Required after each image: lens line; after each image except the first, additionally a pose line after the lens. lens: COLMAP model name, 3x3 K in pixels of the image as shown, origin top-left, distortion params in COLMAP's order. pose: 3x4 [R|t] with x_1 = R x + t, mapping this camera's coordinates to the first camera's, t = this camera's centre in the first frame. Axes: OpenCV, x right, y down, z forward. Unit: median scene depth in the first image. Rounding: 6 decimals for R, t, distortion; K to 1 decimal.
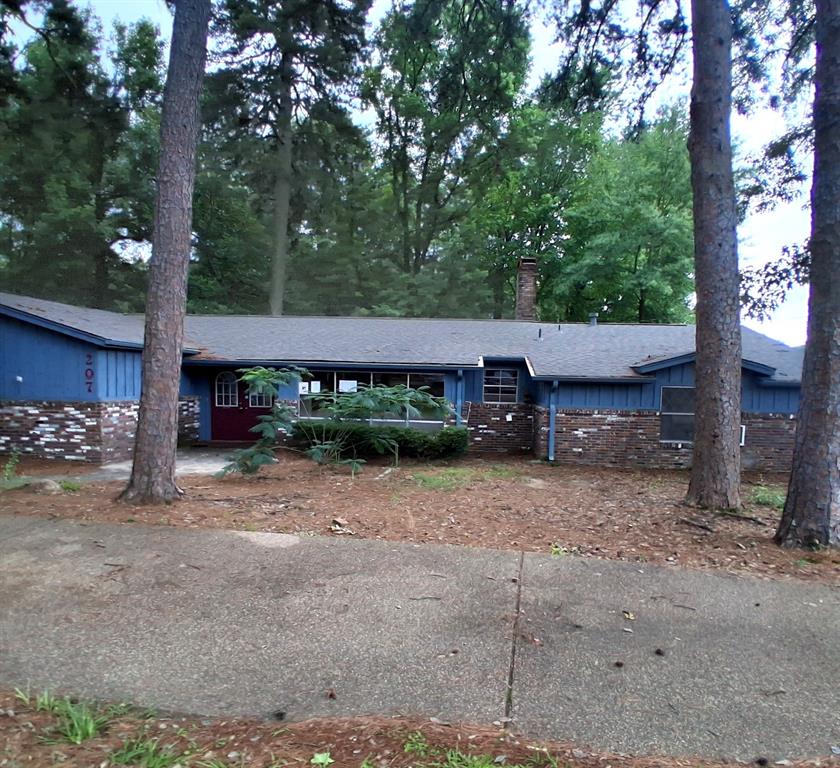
lens RADIAL K [[567.1, 0, 424.3], [0, 567.1, 424.9], [0, 0, 1]] dist [0.016901, -0.060816]
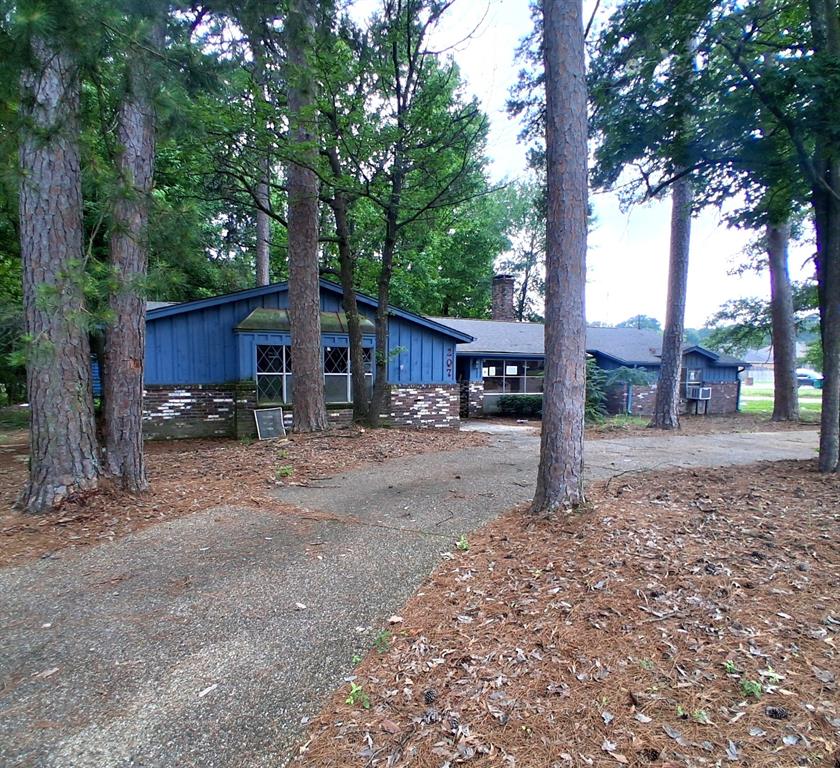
lens RADIAL K [[567.1, 0, 424.3], [0, 567.1, 424.9], [0, 0, 1]] dist [0.016901, -0.060816]
pose [[0.864708, -0.064676, 0.498093, -1.320555], [0.052513, 0.997881, 0.038407, 0.002194], [-0.499522, -0.007054, 0.866273, -0.144472]]
